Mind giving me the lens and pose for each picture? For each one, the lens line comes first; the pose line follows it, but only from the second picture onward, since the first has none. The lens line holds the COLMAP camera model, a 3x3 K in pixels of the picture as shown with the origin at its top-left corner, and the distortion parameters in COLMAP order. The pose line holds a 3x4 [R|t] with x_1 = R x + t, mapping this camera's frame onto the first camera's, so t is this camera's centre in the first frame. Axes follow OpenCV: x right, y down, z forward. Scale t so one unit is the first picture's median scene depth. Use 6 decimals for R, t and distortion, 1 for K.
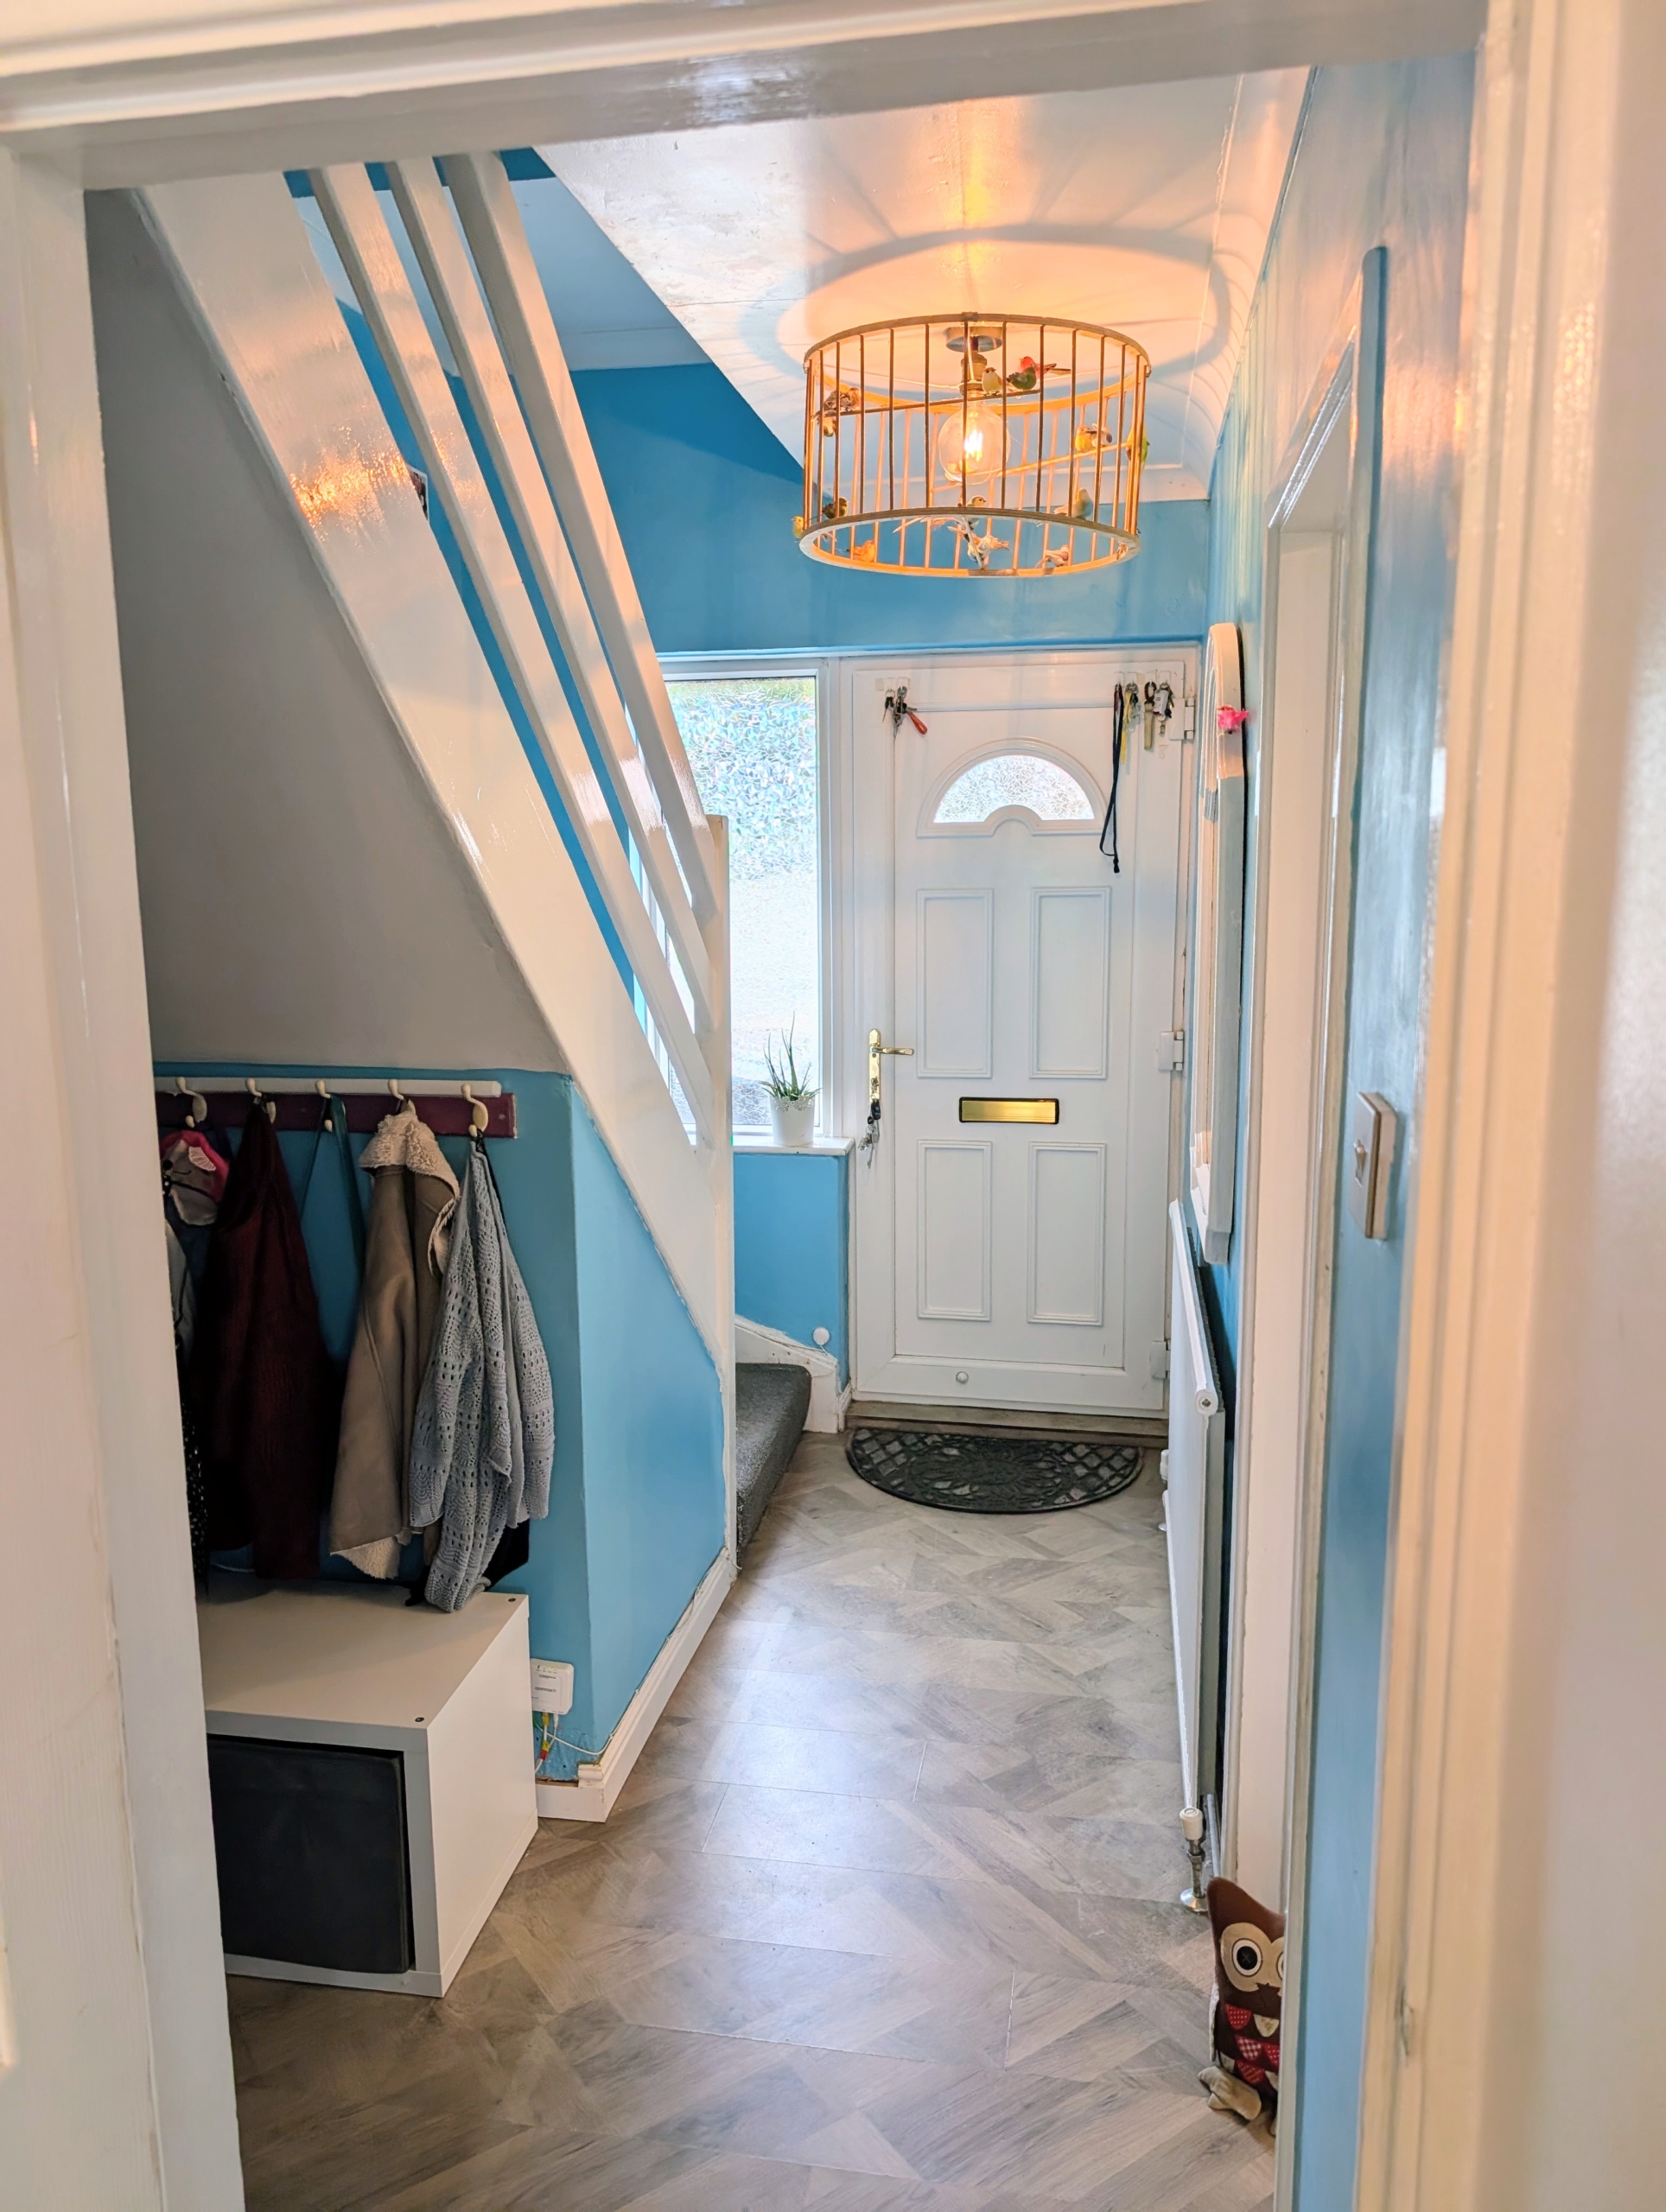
lens RADIAL K [[1606.2, 0, 825.3], [0, 1606.2, 1111.1], [0, 0, 1]] dist [0.015921, -0.019512]
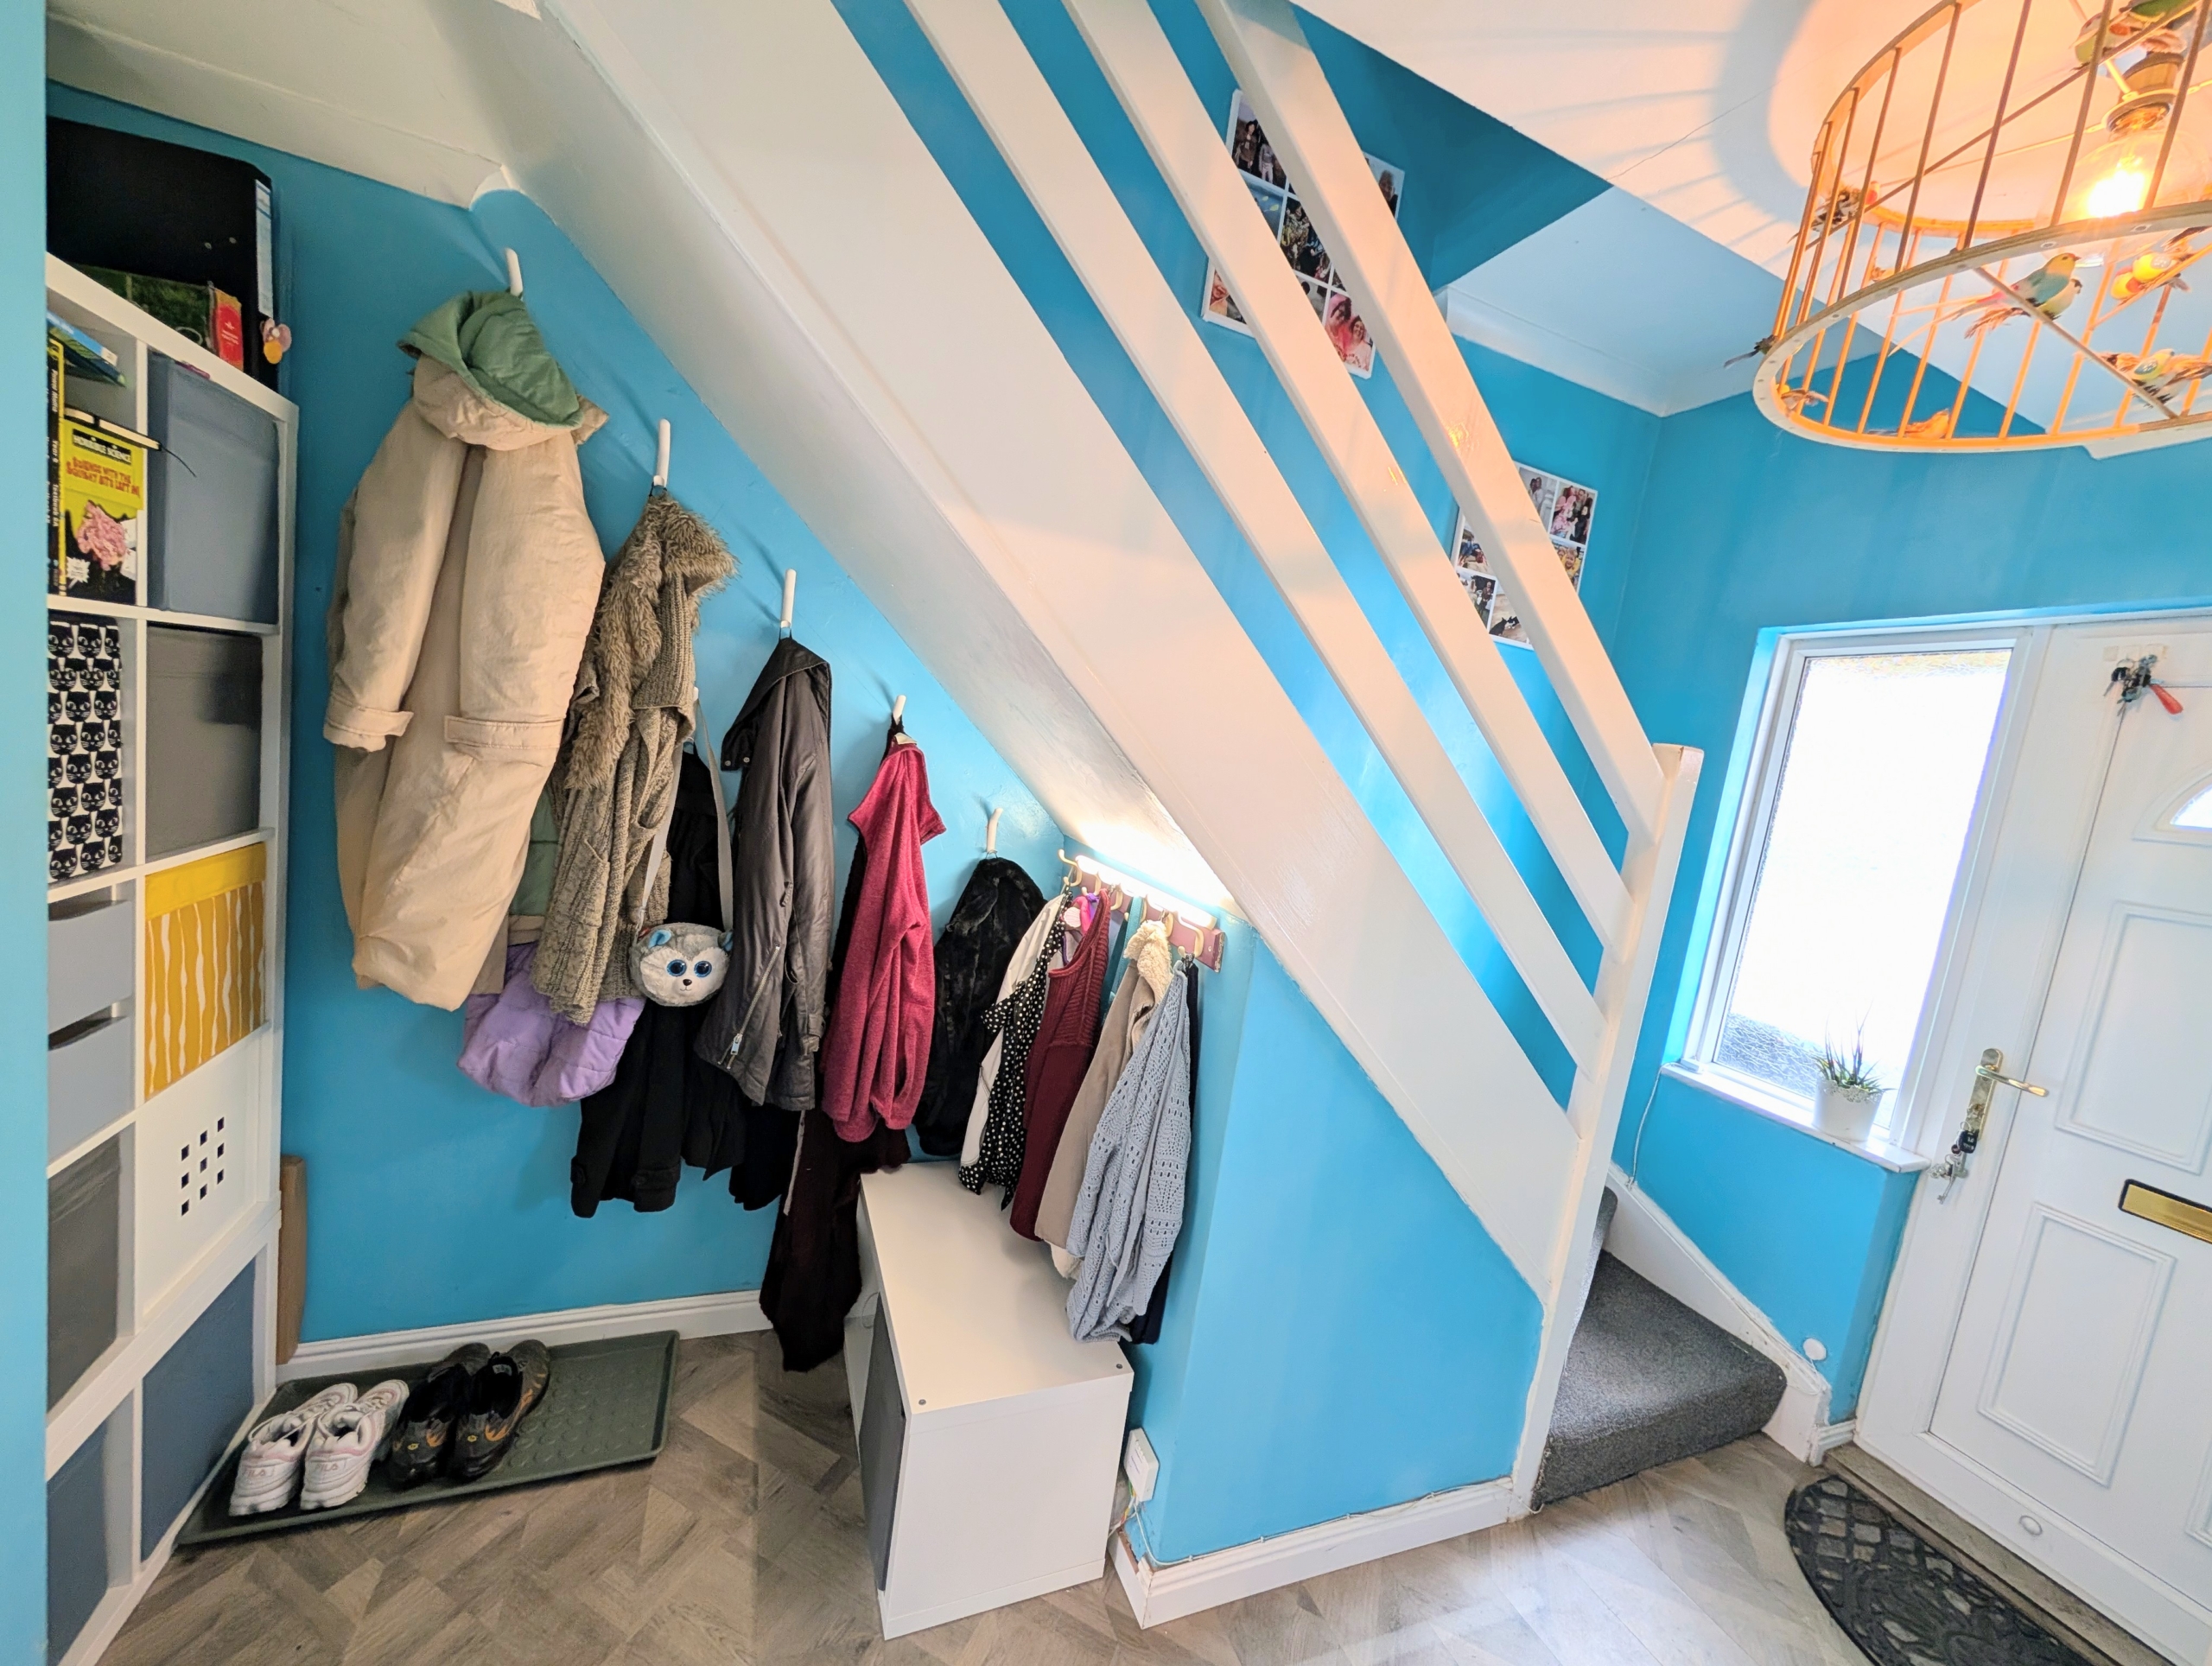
lens RADIAL K [[836.2, 0, 1105.4], [0, 836.2, 833.5], [0, 0, 1]] dist [-0.000594, 0.000120]
pose [[0.522227, 0.172229, -0.835234, 0.136191], [-0.281812, 0.959227, 0.021594, -0.038146], [0.804898, 0.224102, 0.549471, 0.357045]]
